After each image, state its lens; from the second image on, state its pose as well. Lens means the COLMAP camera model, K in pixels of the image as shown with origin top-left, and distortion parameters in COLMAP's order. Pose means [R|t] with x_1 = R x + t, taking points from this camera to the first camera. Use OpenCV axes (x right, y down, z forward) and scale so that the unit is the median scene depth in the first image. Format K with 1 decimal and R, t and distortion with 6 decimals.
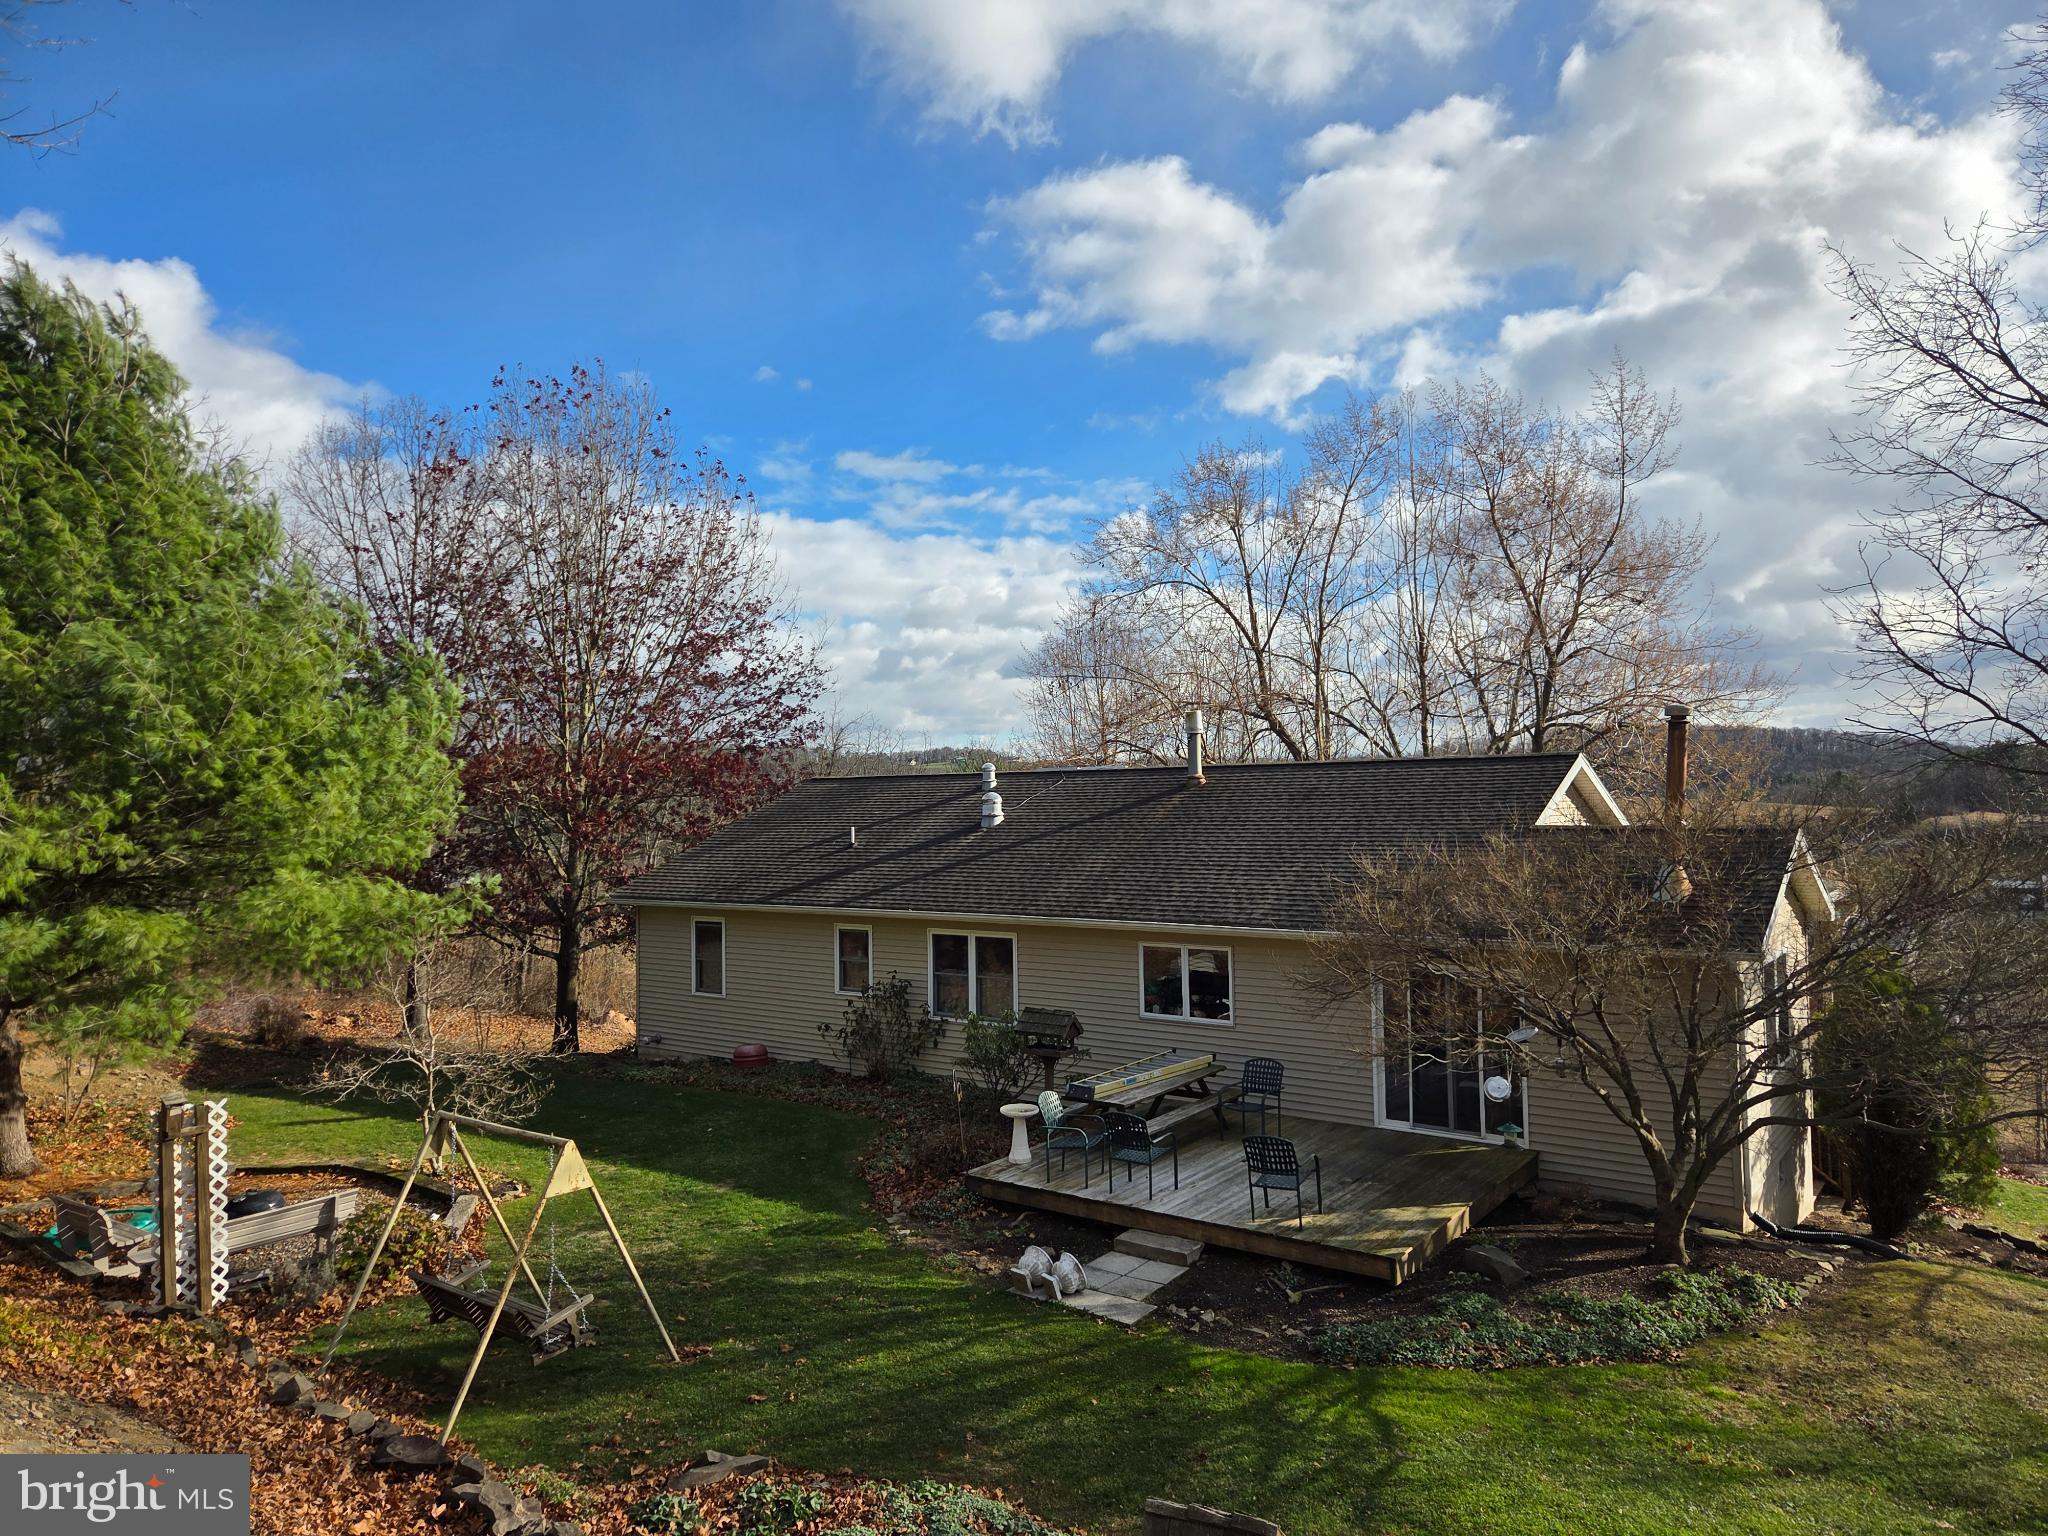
lens RADIAL K [[1393.4, 0, 1018.1], [0, 1393.4, 765.6], [0, 0, 1]] dist [0.056945, -0.033785]
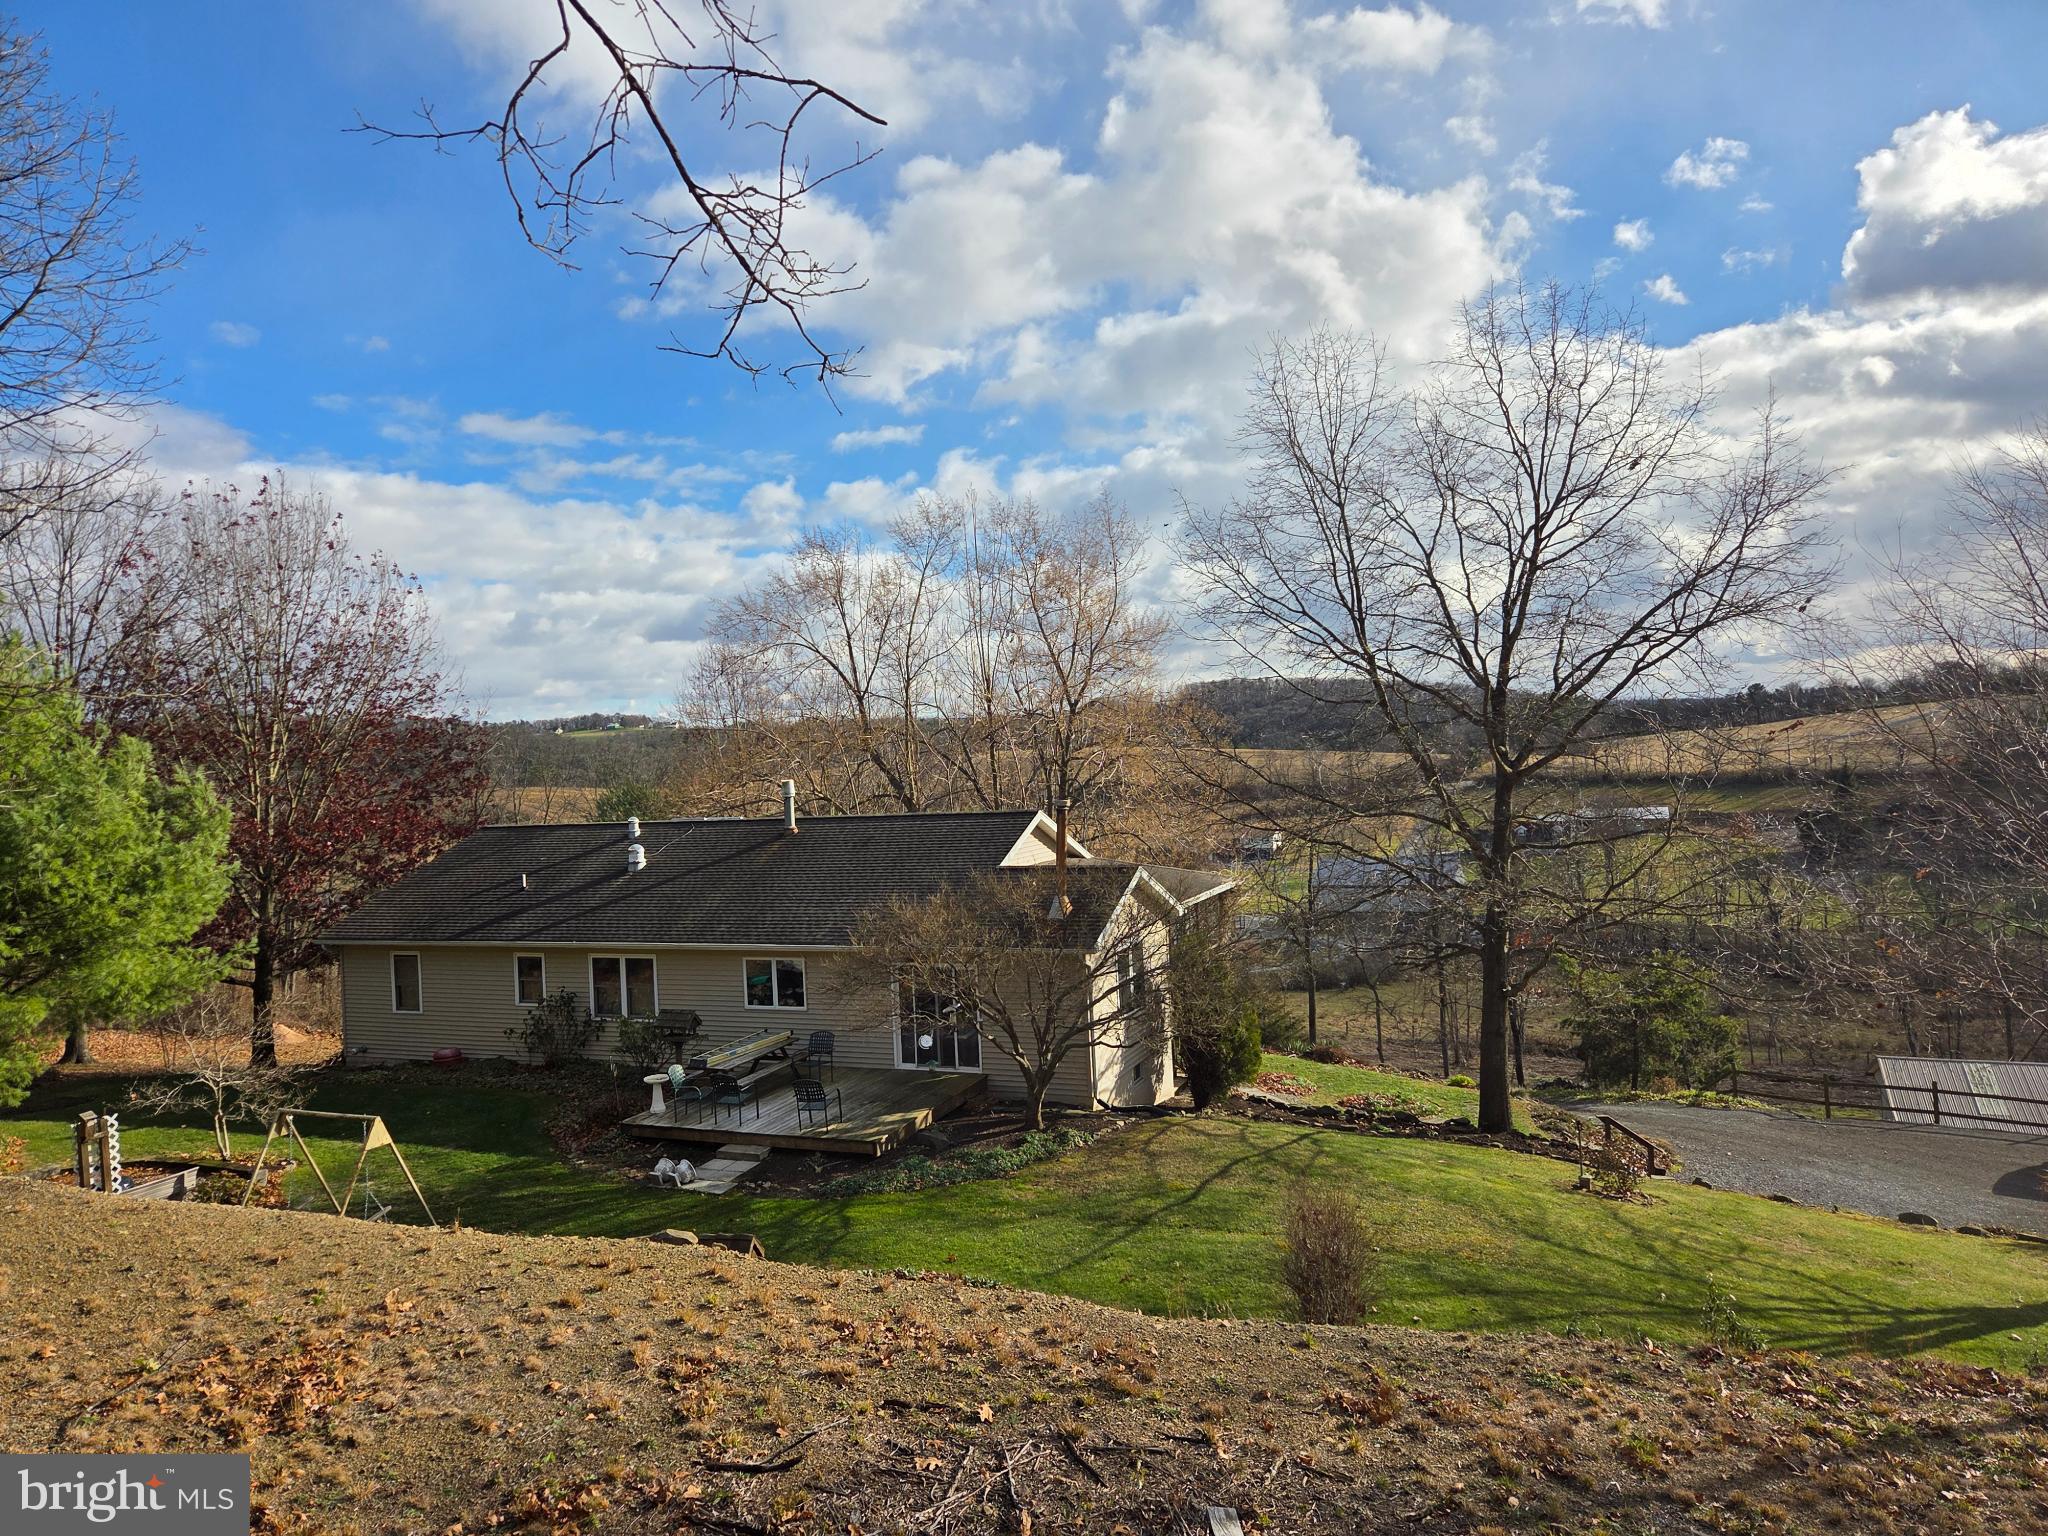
lens RADIAL K [[1393.4, 0, 1020.8], [0, 1393.4, 770.2], [0, 0, 1]] dist [0.056945, -0.033785]
pose [[0.970323, -0.030320, 0.239904, 0.030310], [0.023010, 0.999183, 0.033210, -0.133991], [-0.240715, -0.026704, 0.970228, -0.581549]]
